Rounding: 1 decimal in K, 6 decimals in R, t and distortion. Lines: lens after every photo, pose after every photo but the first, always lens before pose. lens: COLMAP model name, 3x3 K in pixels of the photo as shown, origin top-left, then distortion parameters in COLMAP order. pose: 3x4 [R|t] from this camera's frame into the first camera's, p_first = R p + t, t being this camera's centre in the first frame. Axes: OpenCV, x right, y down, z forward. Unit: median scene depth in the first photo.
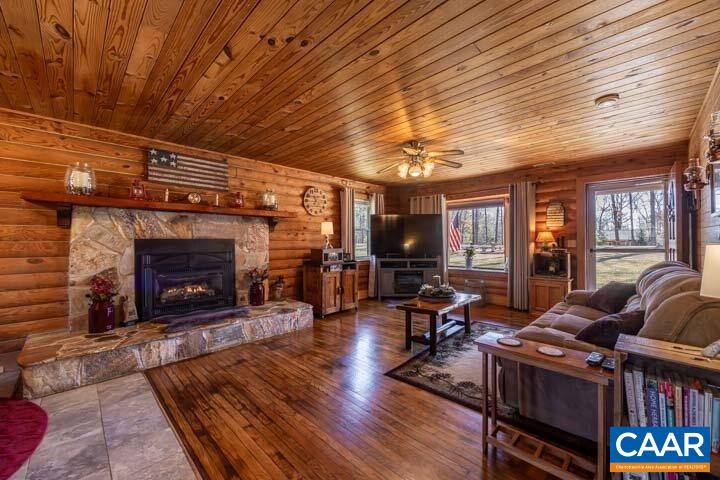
lens RADIAL K [[286.1, 0, 362.1], [0, 286.1, 238.5], [0, 0, 1]] dist [-0.002961, -0.000059]
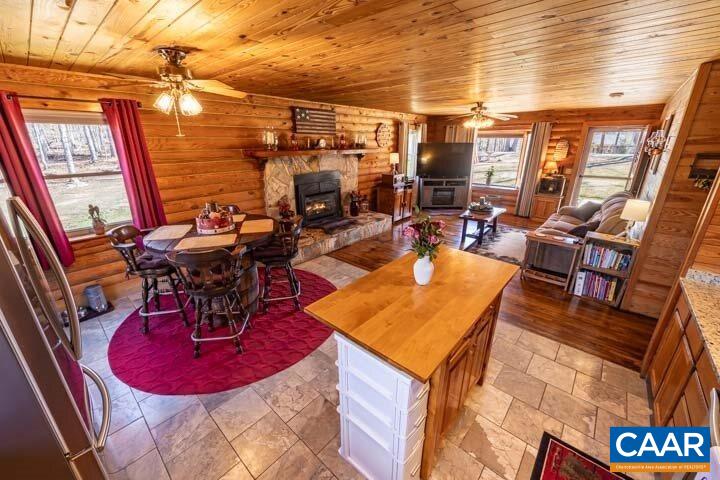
lens RADIAL K [[286.1, 0, 362.0], [0, 286.1, 240.7], [0, 0, 1]] dist [-0.002961, -0.000059]
pose [[0.998222, -0.015181, 0.057636, -0.487281], [-0.005171, 0.941311, 0.337500, -0.168702], [-0.059377, -0.337198, 0.939559, -0.504350]]
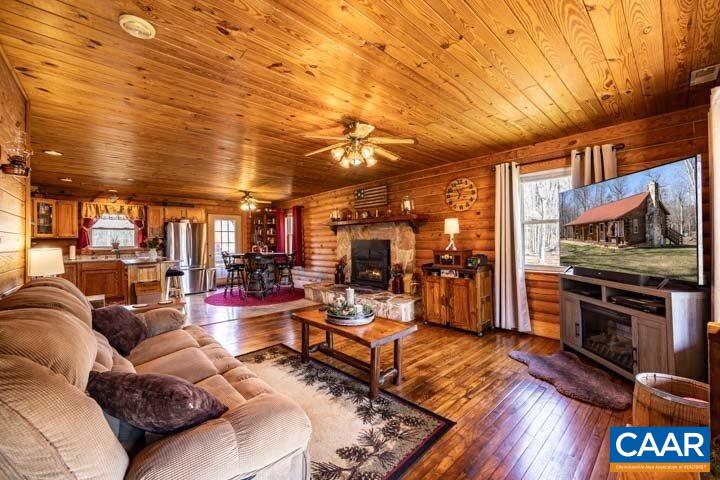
lens RADIAL K [[286.1, 0, 359.2], [0, 286.1, 240.8], [0, 0, 1]] dist [-0.002961, -0.000059]
pose [[-0.056483, -0.000008, -0.998404, 1.021218], [0.018770, 0.999823, -0.001070, 0.005448], [0.998227, -0.018801, -0.056473, 1.067306]]
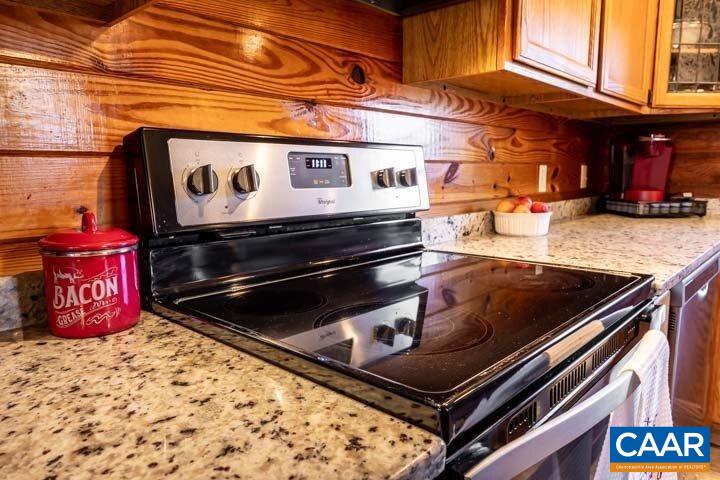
lens RADIAL K [[501.7, 0, 360.9], [0, 501.7, 238.9], [0, 0, 1]] dist [0.004768, 0.000927]
pose [[-0.999210, 0.009495, -0.038595, -0.035729], [0.004502, 0.991836, 0.127444, 0.027179], [0.039490, 0.127170, -0.991095, -0.163334]]
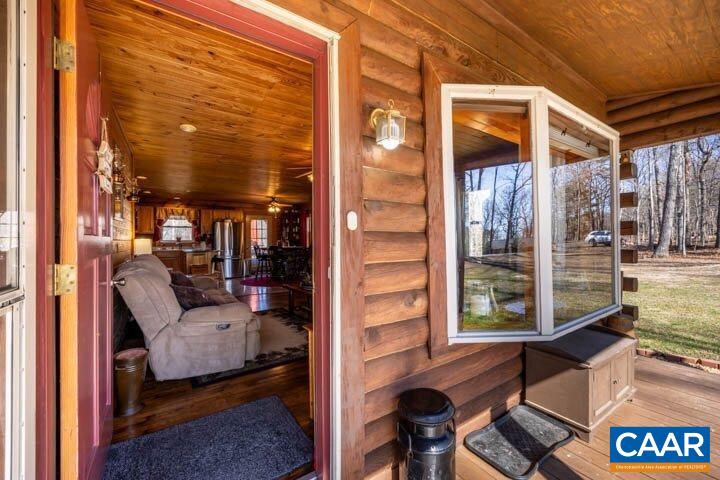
lens RADIAL K [[286.1, 0, 360.3], [0, 286.1, 239.8], [0, 0, 1]] dist [-0.002961, -0.000059]
pose [[-0.196307, 0.004589, -0.980532, 1.364836], [0.010972, 0.999937, 0.002483, 0.018401], [0.980481, -0.010271, -0.196345, 1.399240]]
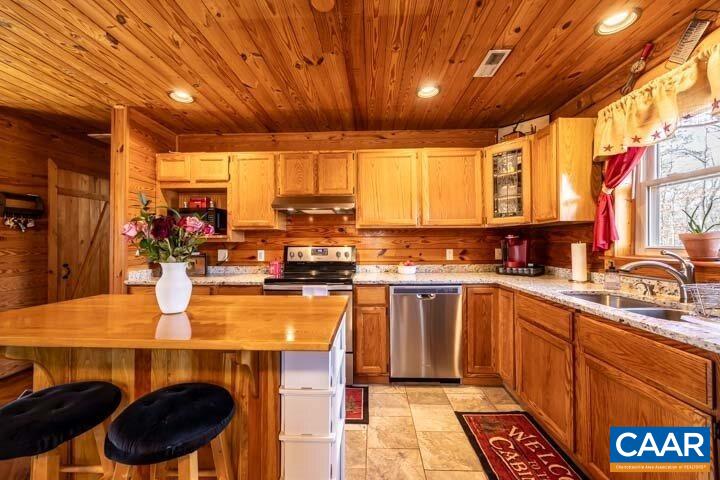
lens RADIAL K [[286.1, 0, 359.9], [0, 286.1, 239.6], [0, 0, 1]] dist [-0.002961, -0.000059]
pose [[-0.672758, 0.014277, 0.739725, -0.738858], [0.002894, 0.999857, -0.016665, 0.001585], [-0.739857, -0.009071, -0.672703, 0.015053]]
